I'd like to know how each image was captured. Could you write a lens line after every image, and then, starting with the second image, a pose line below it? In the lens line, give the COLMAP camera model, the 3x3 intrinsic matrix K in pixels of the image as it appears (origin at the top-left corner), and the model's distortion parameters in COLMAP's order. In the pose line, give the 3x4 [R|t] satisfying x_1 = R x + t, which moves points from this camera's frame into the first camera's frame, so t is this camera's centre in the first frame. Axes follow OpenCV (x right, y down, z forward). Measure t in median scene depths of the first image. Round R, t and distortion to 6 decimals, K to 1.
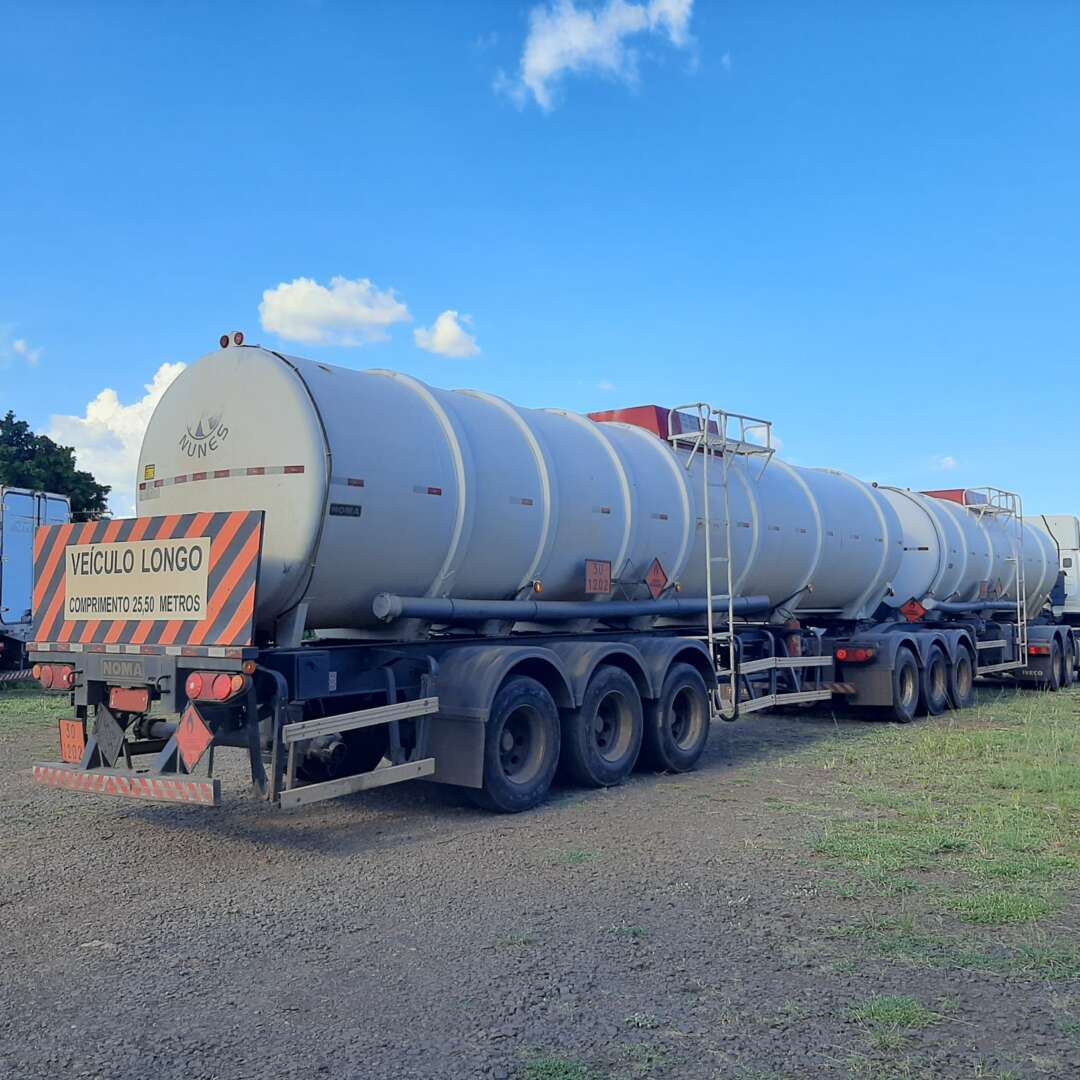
lens RADIAL K [[1109.6, 0, 540.0], [0, 1109.6, 540.0], [0, 0, 1]] dist [0.037908, -0.027083]
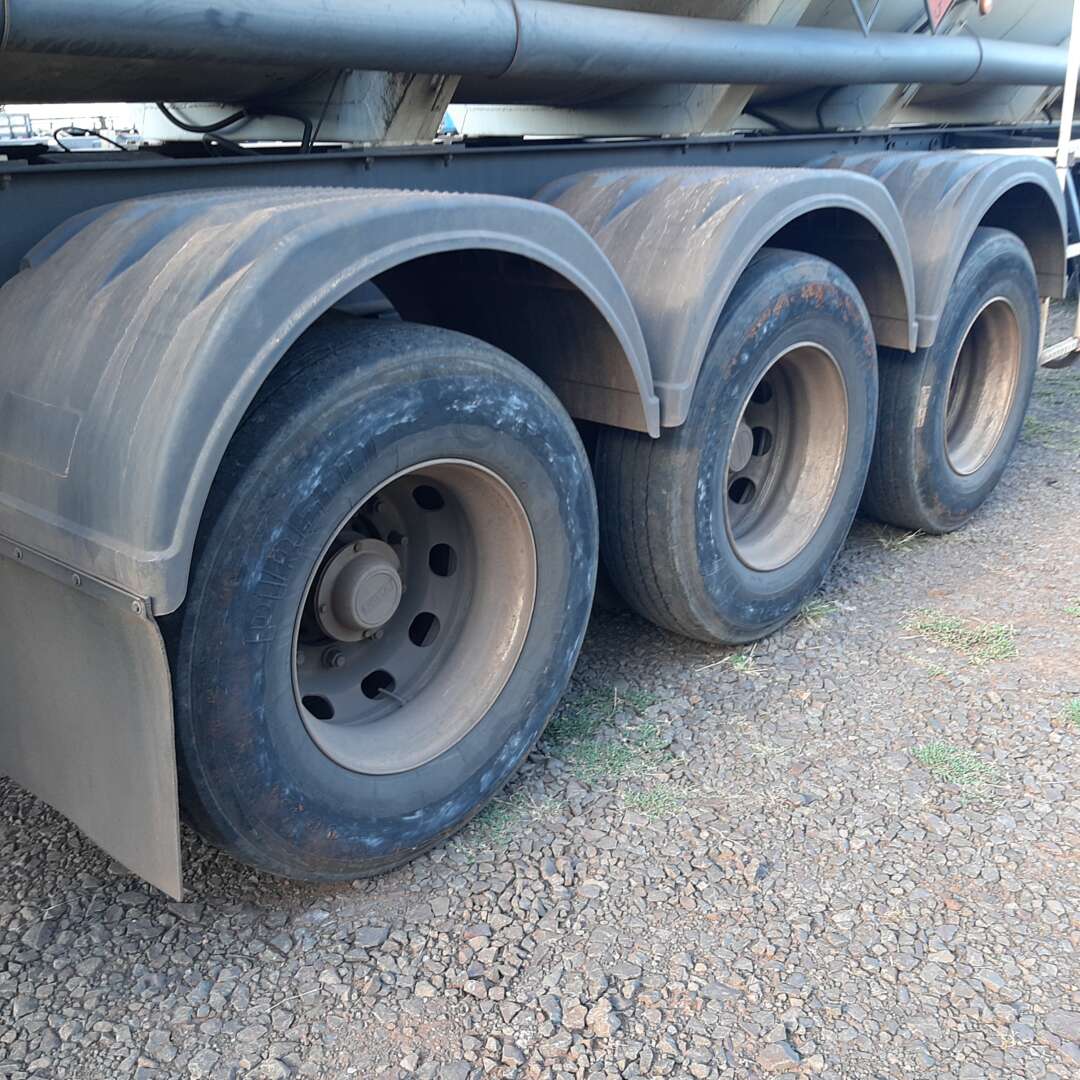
lens RADIAL K [[1109.6, 0, 540.0], [0, 1109.6, 540.0], [0, 0, 1]] dist [0.037908, -0.027083]
pose [[0.994698, 0.034611, -0.096843, 0.038035], [0.007944, 0.912998, 0.407887, 0.084344], [0.102535, -0.406494, 0.907882, 0.948852]]
